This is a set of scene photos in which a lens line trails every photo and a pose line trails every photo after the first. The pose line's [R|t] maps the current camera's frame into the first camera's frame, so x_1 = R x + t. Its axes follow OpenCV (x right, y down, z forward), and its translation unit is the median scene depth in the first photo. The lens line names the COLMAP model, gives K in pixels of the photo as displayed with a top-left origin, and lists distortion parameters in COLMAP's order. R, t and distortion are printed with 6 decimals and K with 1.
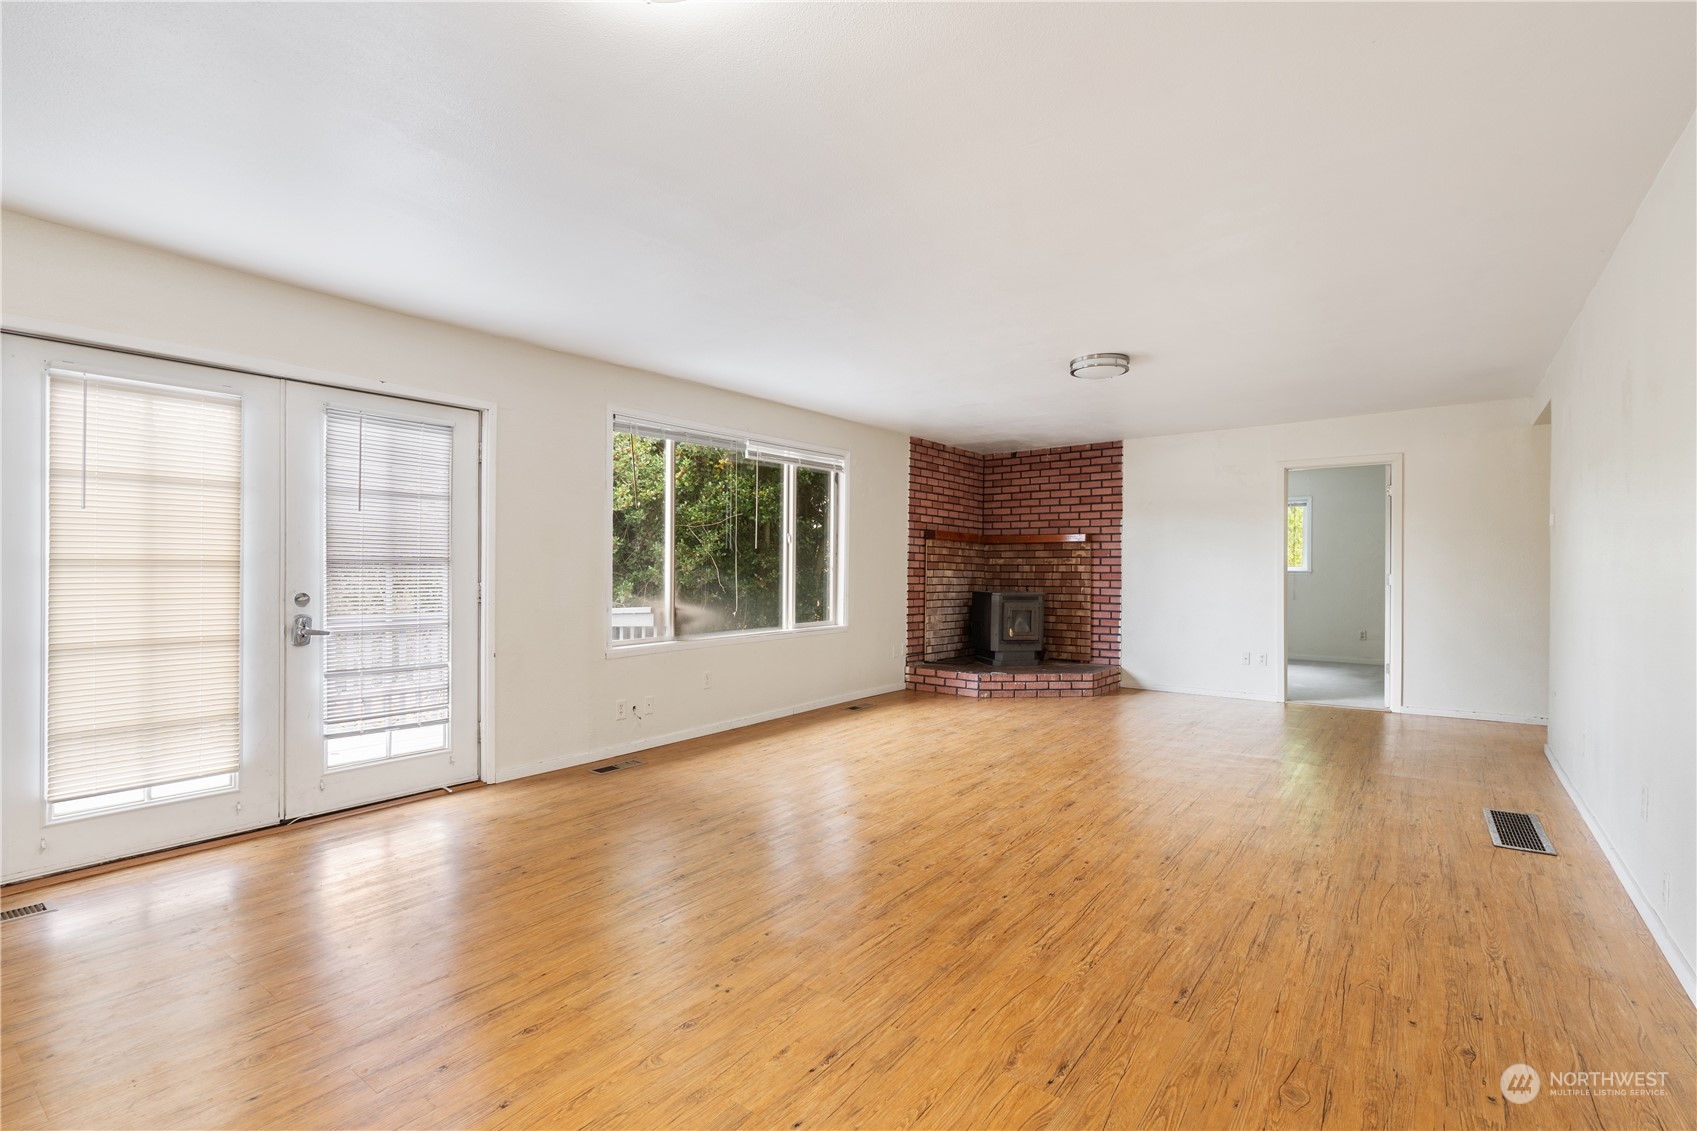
lens RADIAL K [[795.9, 0, 839.9], [0, 795.9, 566.6], [0, 0, 1]] dist [-0.002561, -0.000257]
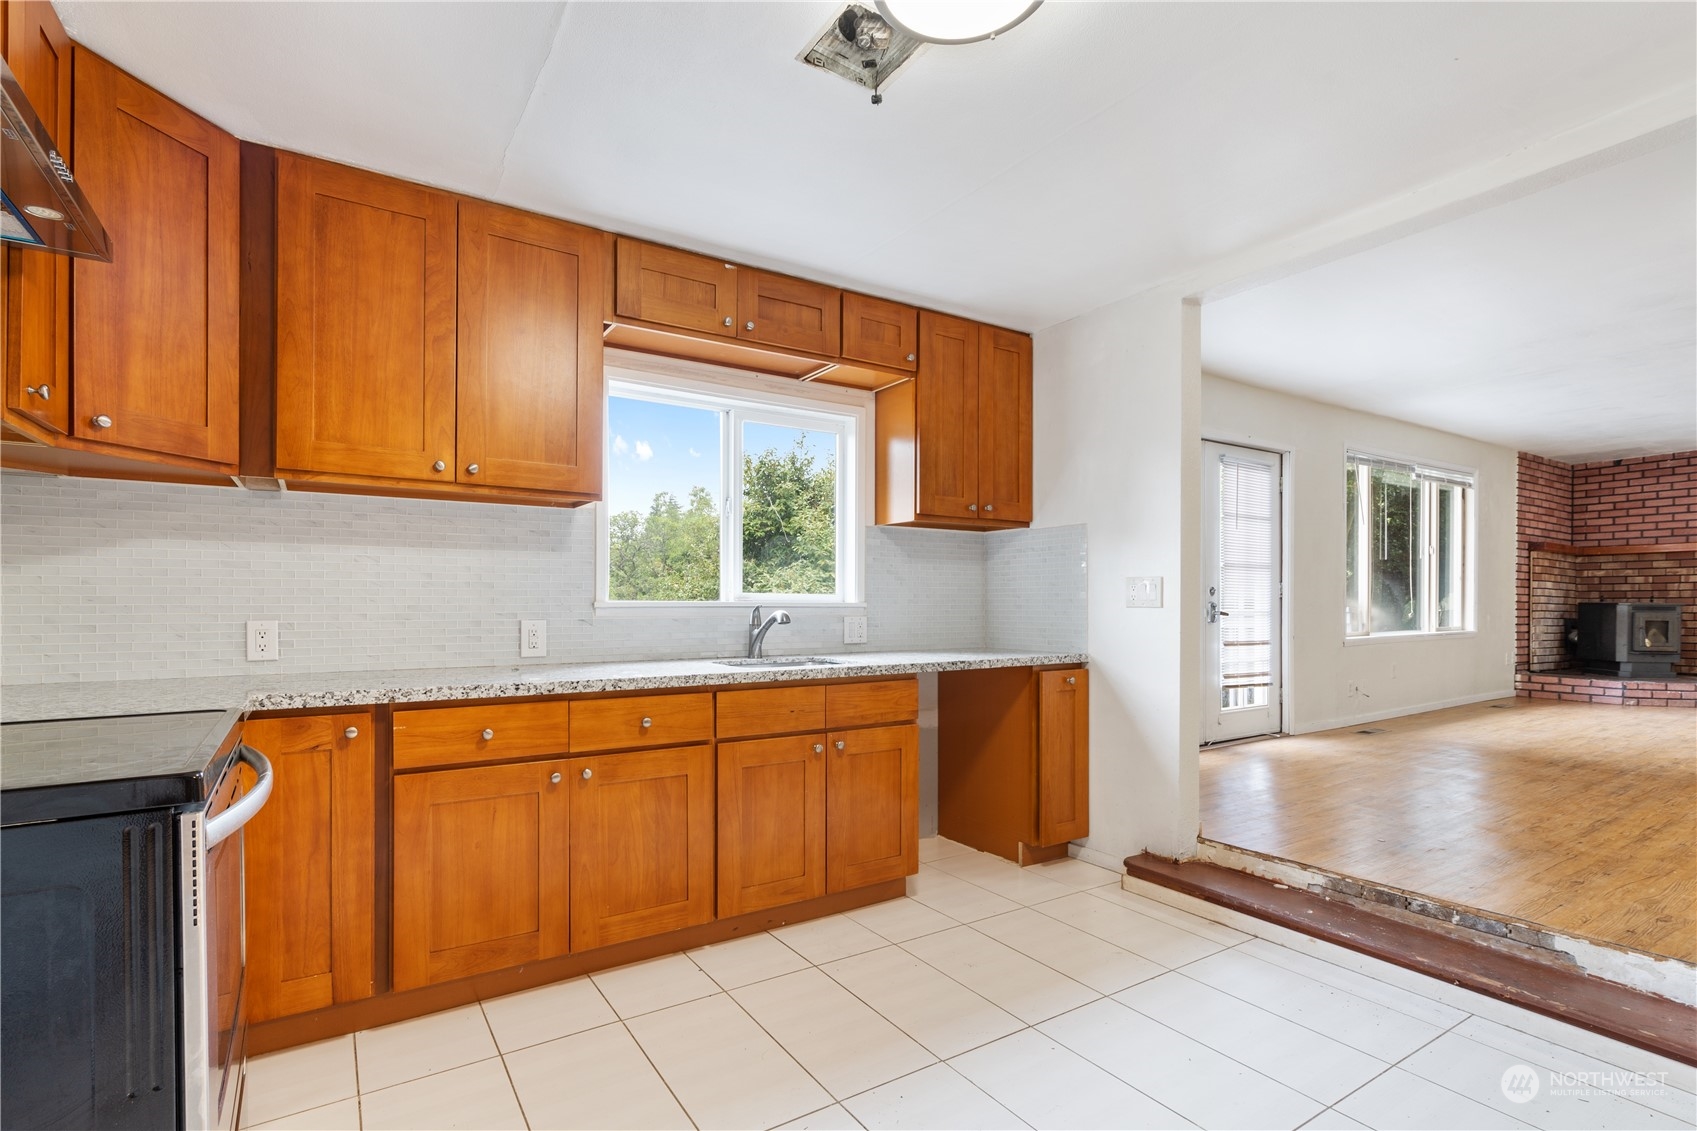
lens RADIAL K [[795.9, 0, 827.9], [0, 795.9, 605.0], [0, 0, 1]] dist [-0.002561, -0.000257]
pose [[0.932146, -0.004719, -0.362052, -0.373503], [0.006030, 0.999979, 0.002493, 0.027502], [0.362032, -0.004507, 0.932155, -0.281975]]
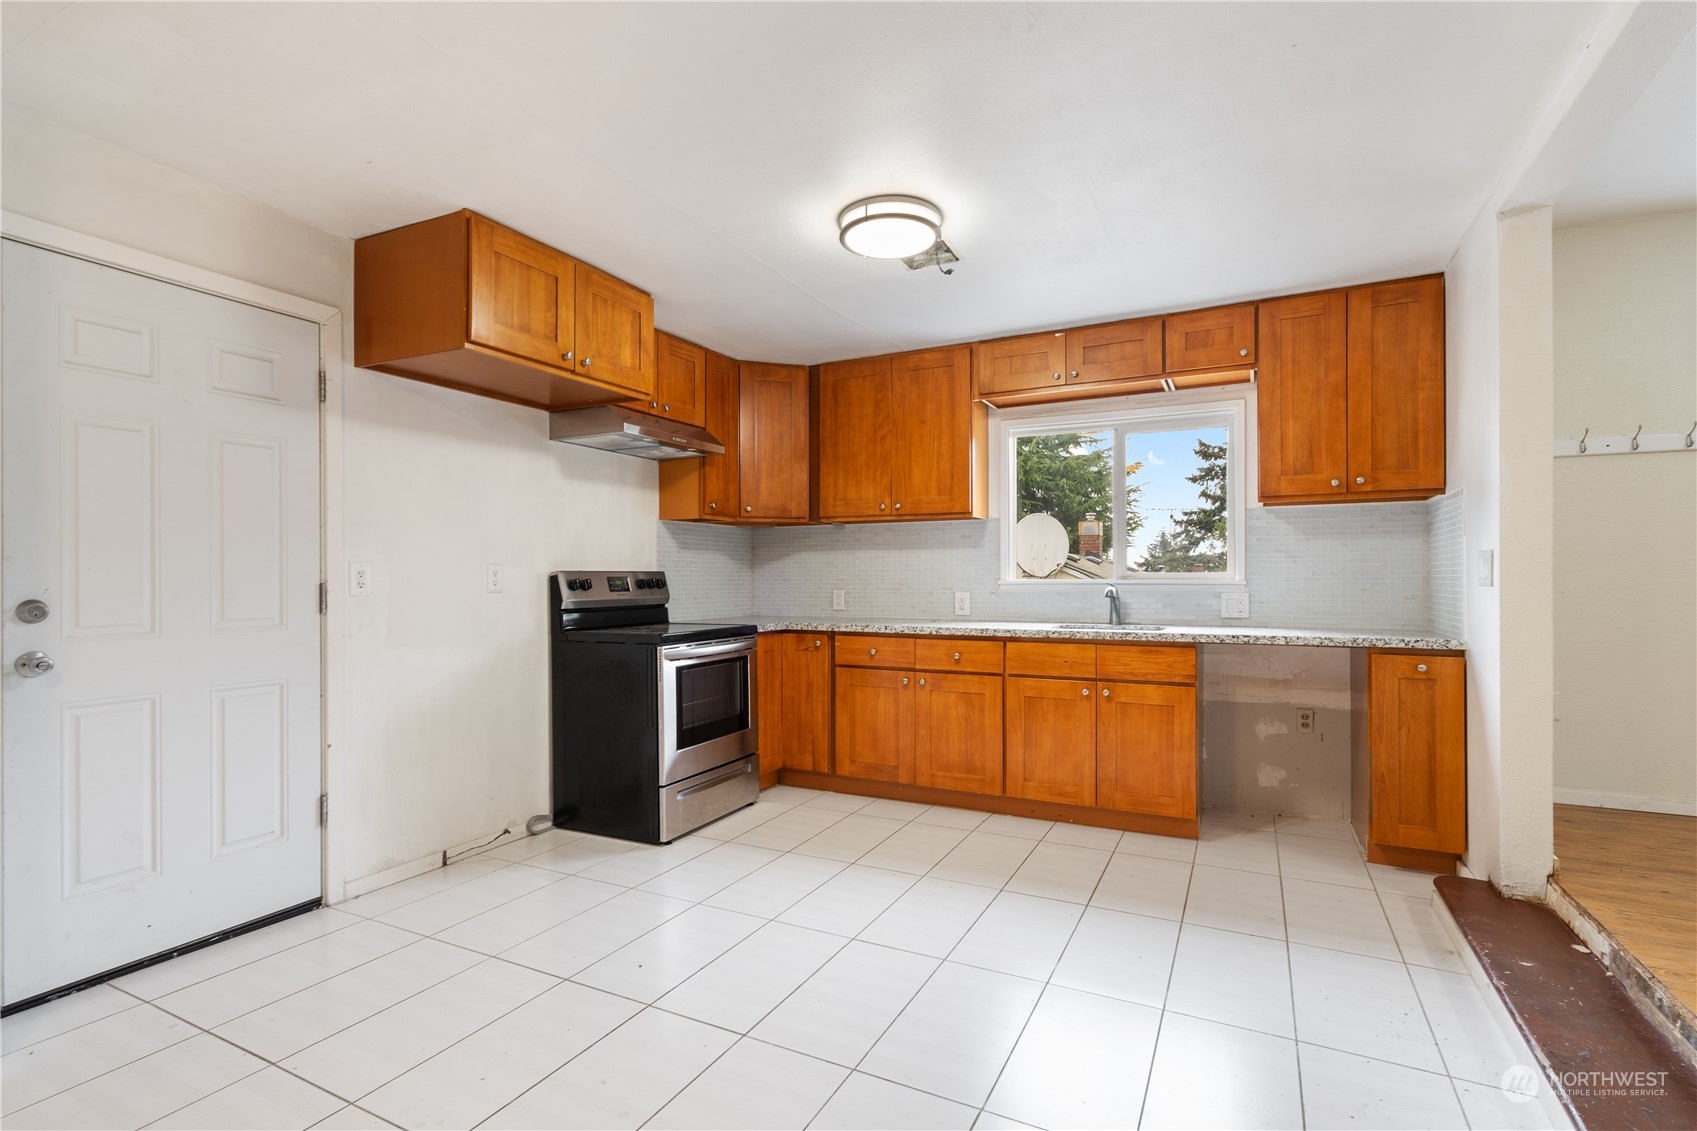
lens RADIAL K [[795.9, 0, 851.9], [0, 795.9, 575.9], [0, 0, 1]] dist [-0.002561, -0.000257]
pose [[0.173440, -0.010808, -0.984785, -0.071592], [0.005752, 0.999934, -0.009962, 0.028151], [0.984828, -0.003937, 0.173490, -0.168498]]
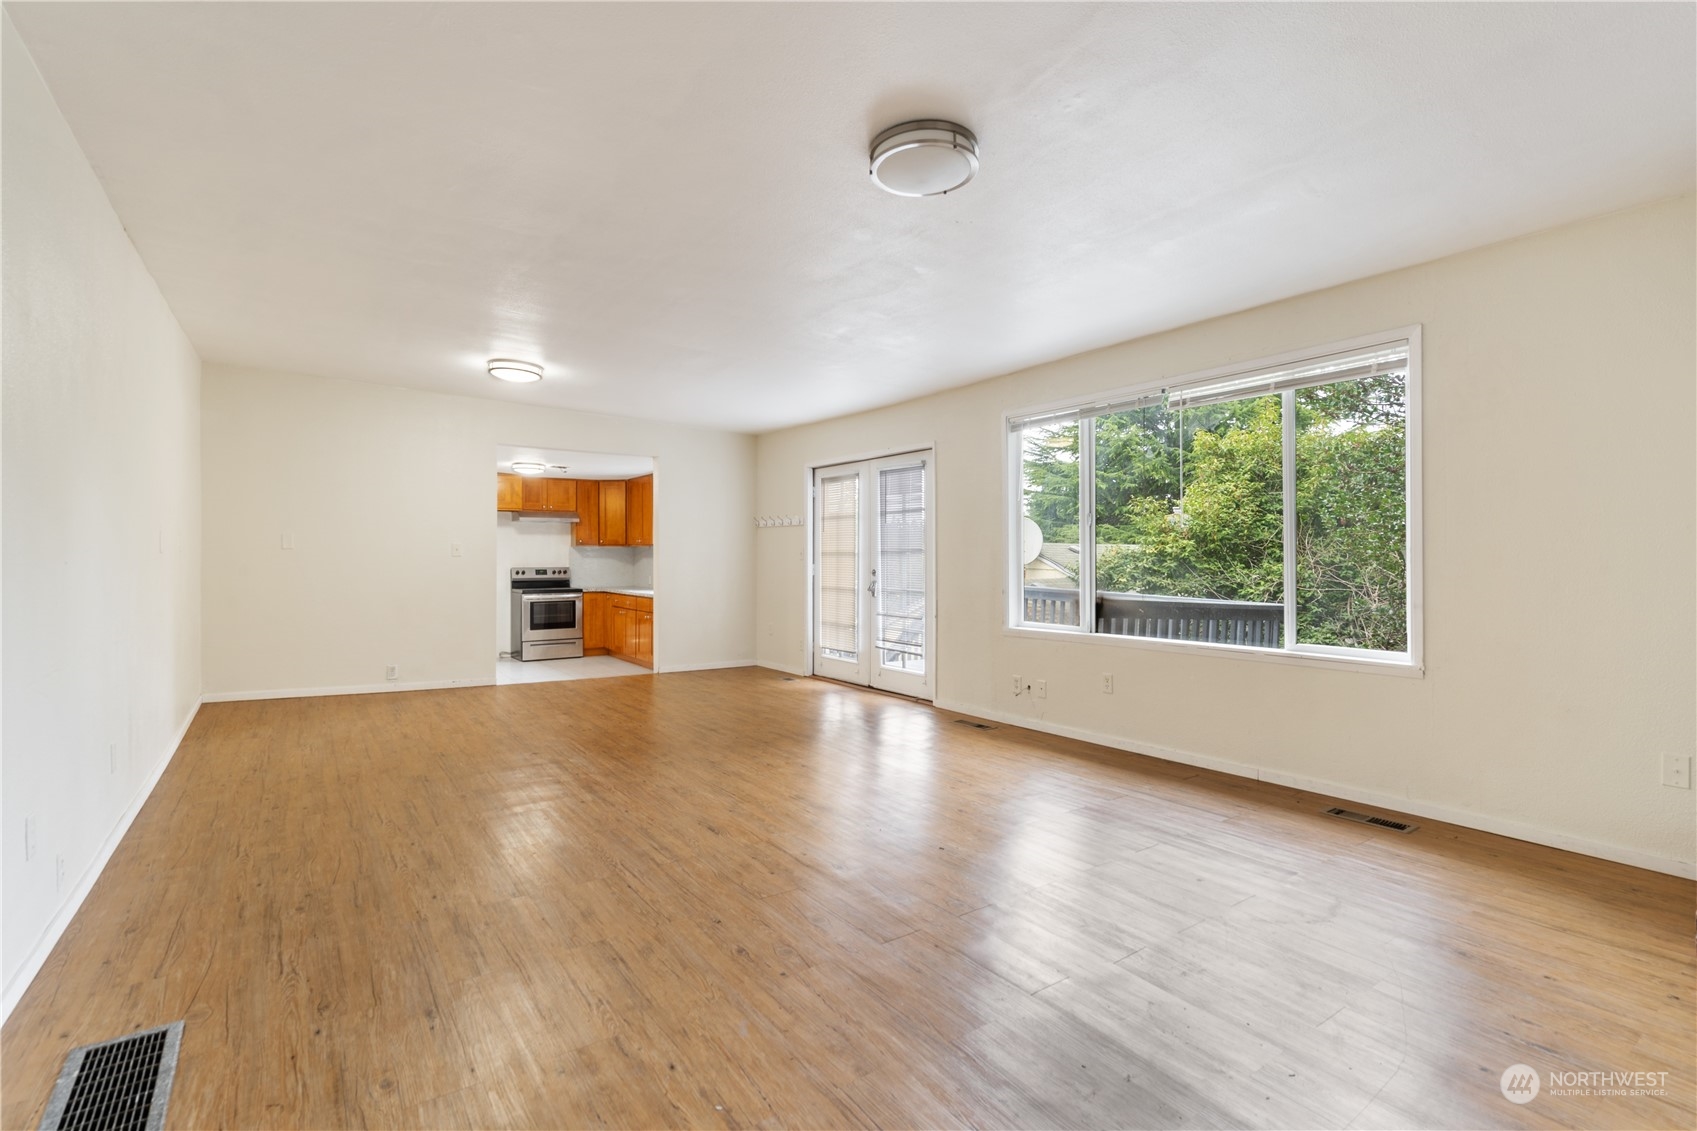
lens RADIAL K [[795.9, 0, 847.3], [0, 795.9, 553.7], [0, 0, 1]] dist [-0.002561, -0.000257]
pose [[-0.321975, -0.011150, -0.946682, 0.535929], [-0.004488, 0.999937, -0.010251, 0.007448], [0.946737, 0.000948, -0.322005, 0.721653]]
